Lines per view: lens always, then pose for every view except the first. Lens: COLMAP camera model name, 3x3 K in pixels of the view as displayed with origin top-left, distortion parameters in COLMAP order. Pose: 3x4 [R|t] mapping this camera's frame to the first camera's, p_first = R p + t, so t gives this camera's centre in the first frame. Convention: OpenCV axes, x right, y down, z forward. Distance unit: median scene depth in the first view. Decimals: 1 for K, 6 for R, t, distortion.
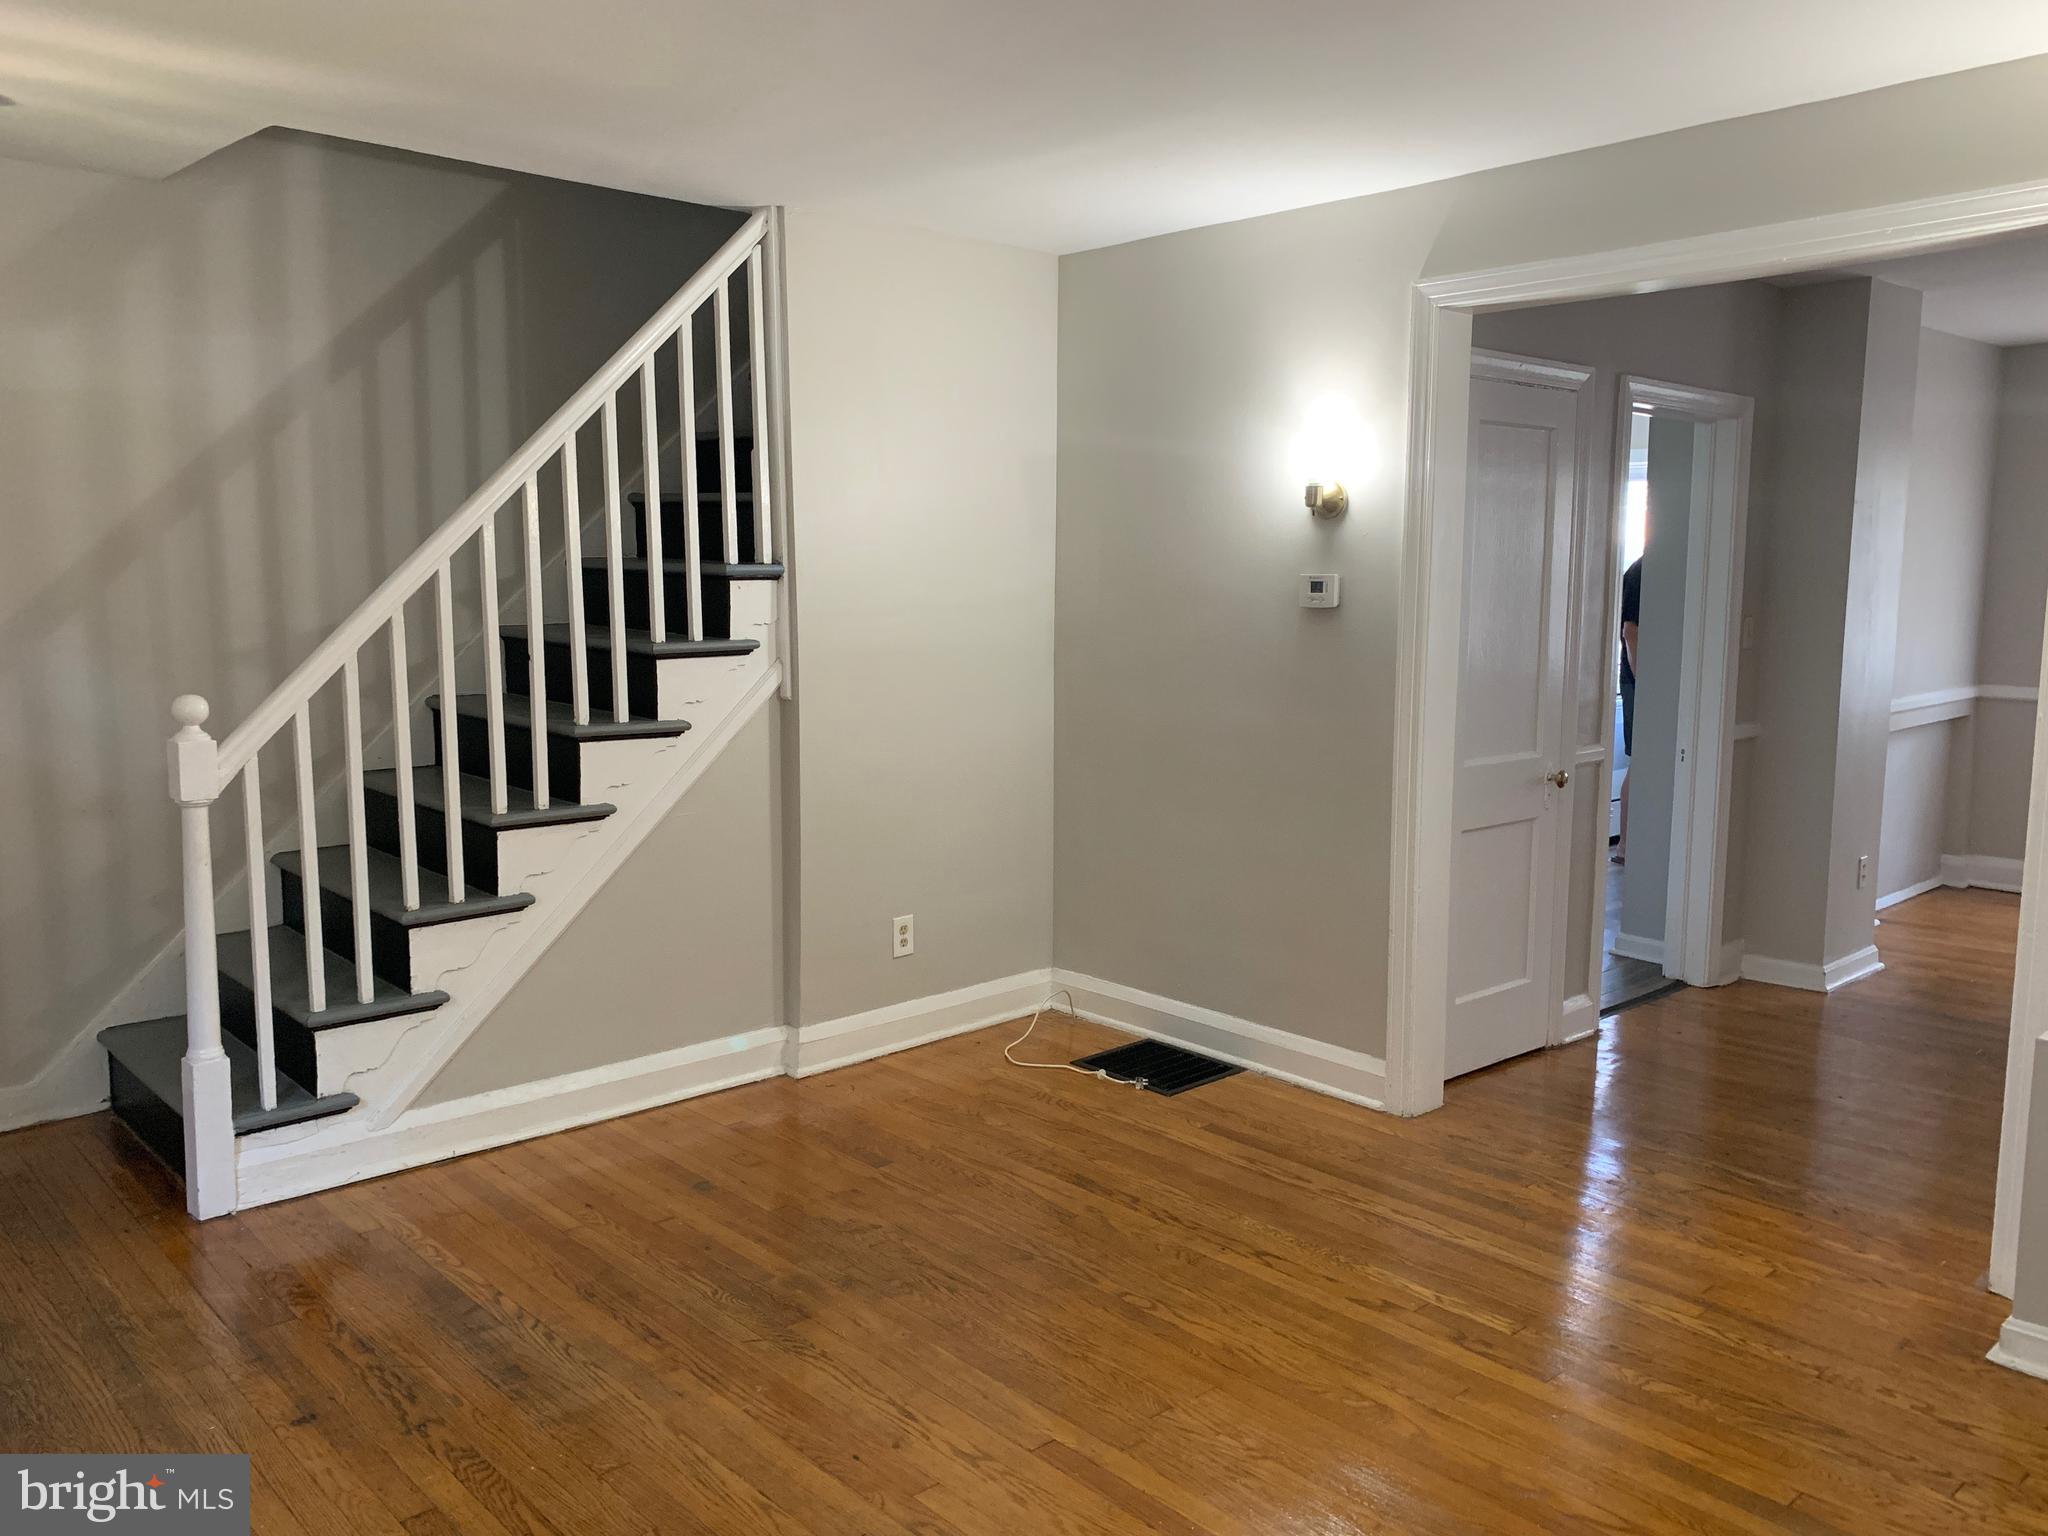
lens RADIAL K [[1582.2, 0, 1023.2], [0, 1582.2, 762.7], [0, 0, 1]] dist [0.016824, -0.007307]
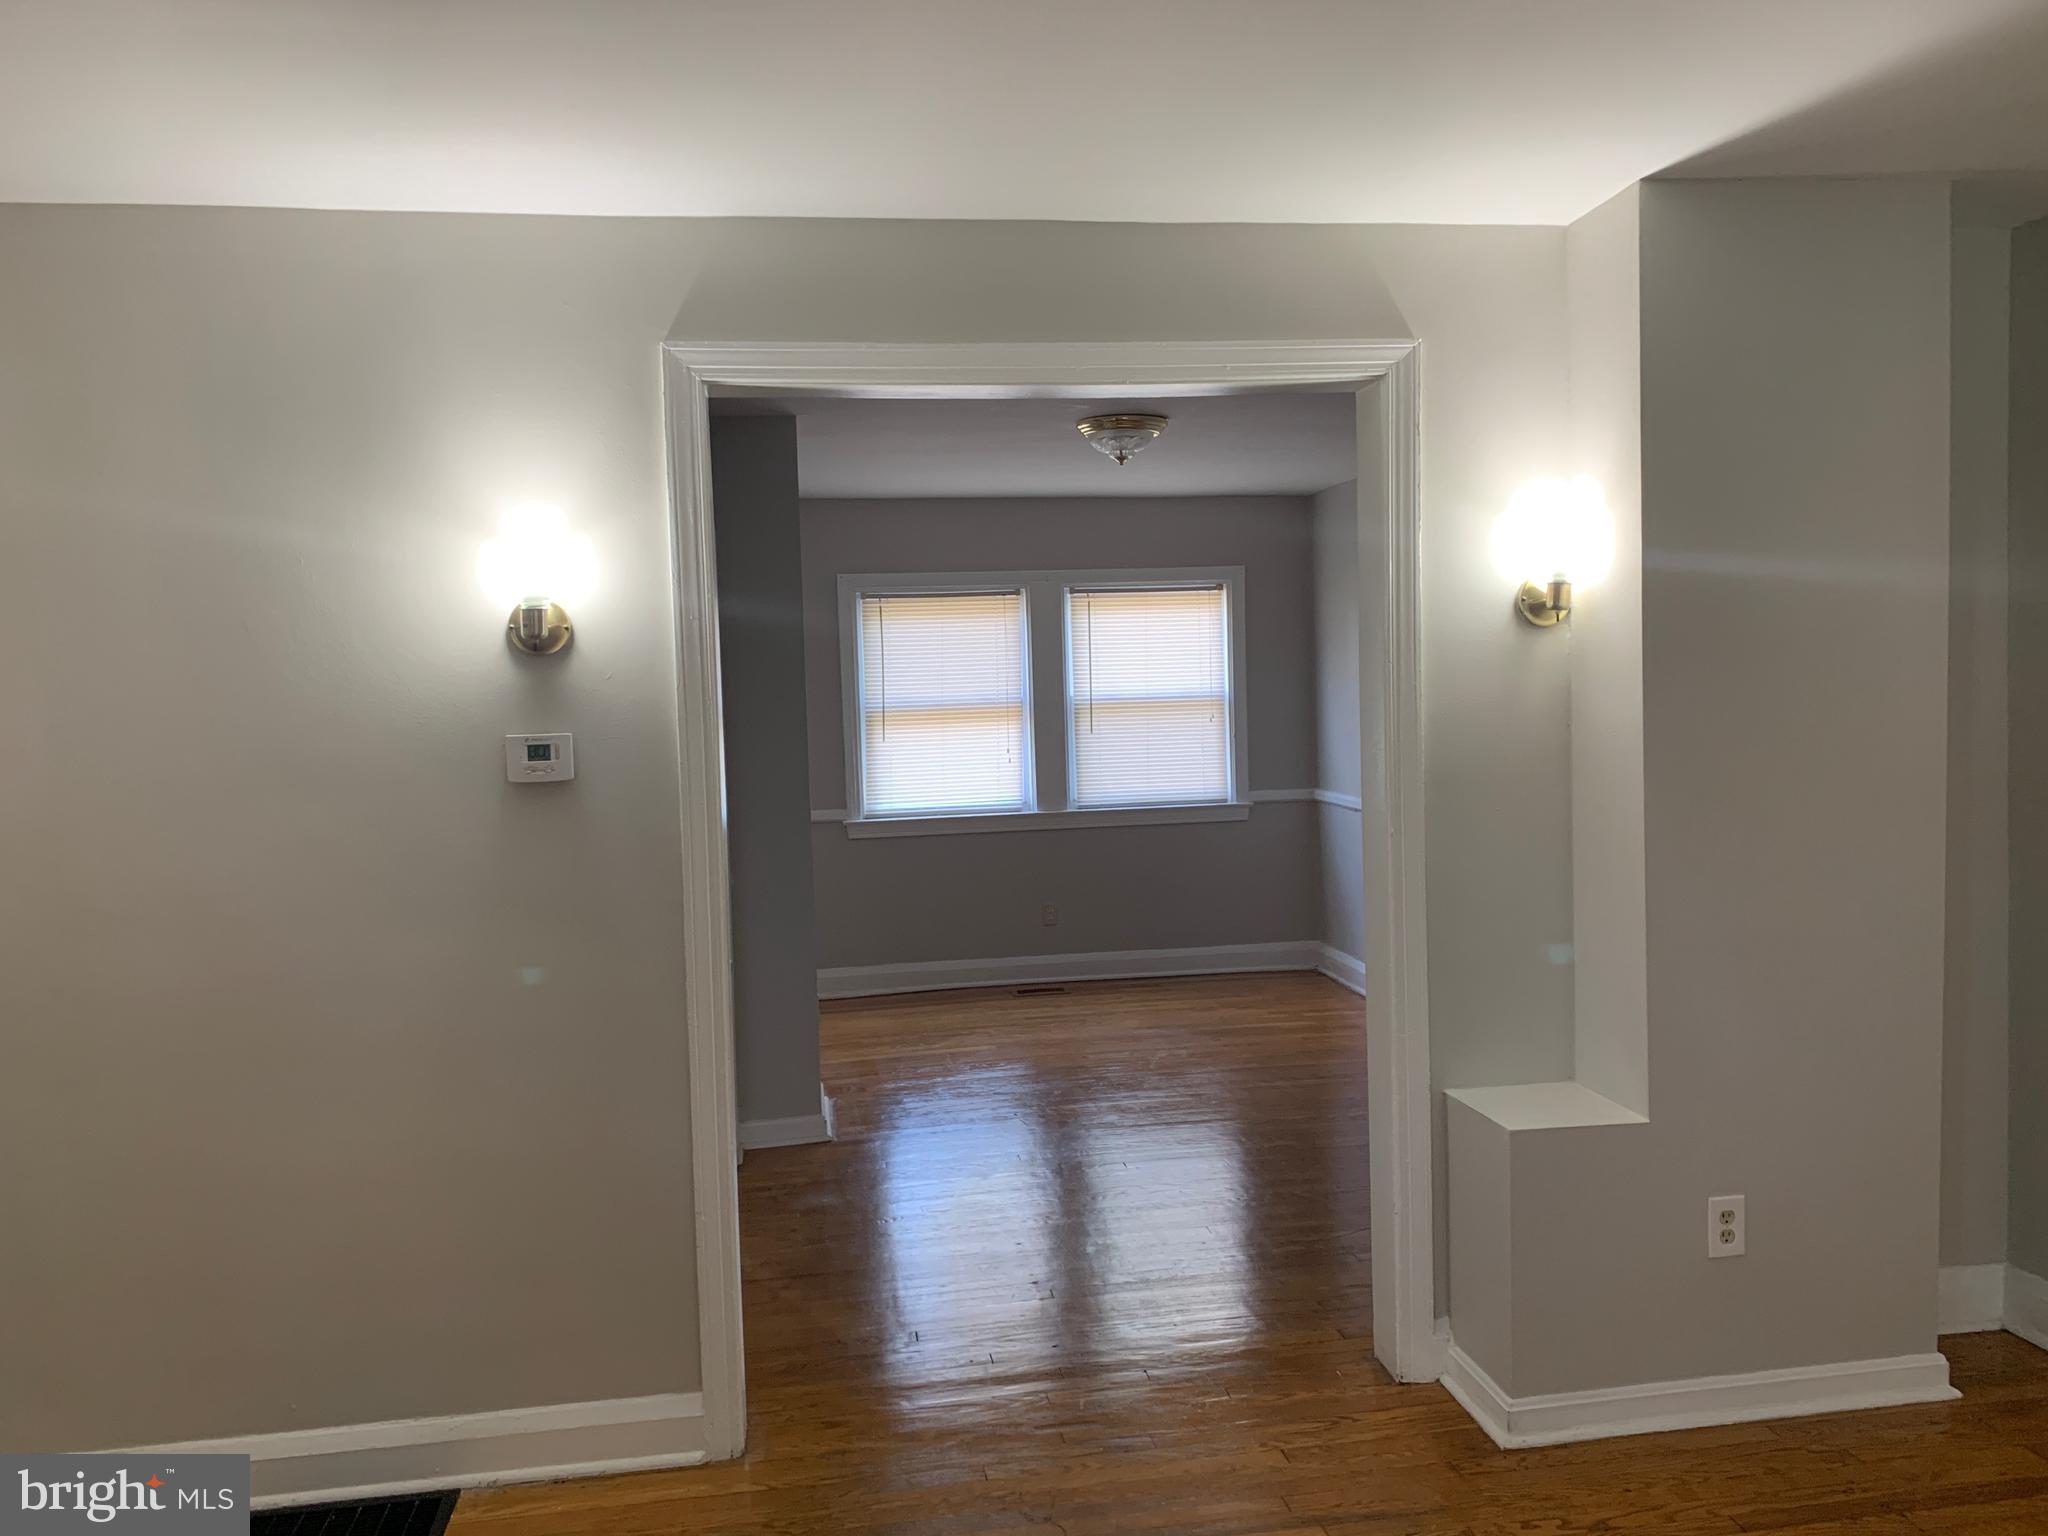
lens RADIAL K [[1582.2, 0, 1032.2], [0, 1582.2, 781.3], [0, 0, 1]] dist [0.016824, -0.007307]
pose [[0.545377, -0.064615, 0.835696, -0.279914], [0.136091, 0.990621, -0.012220, -0.060591], [-0.827069, 0.120395, 0.549056, 0.439695]]
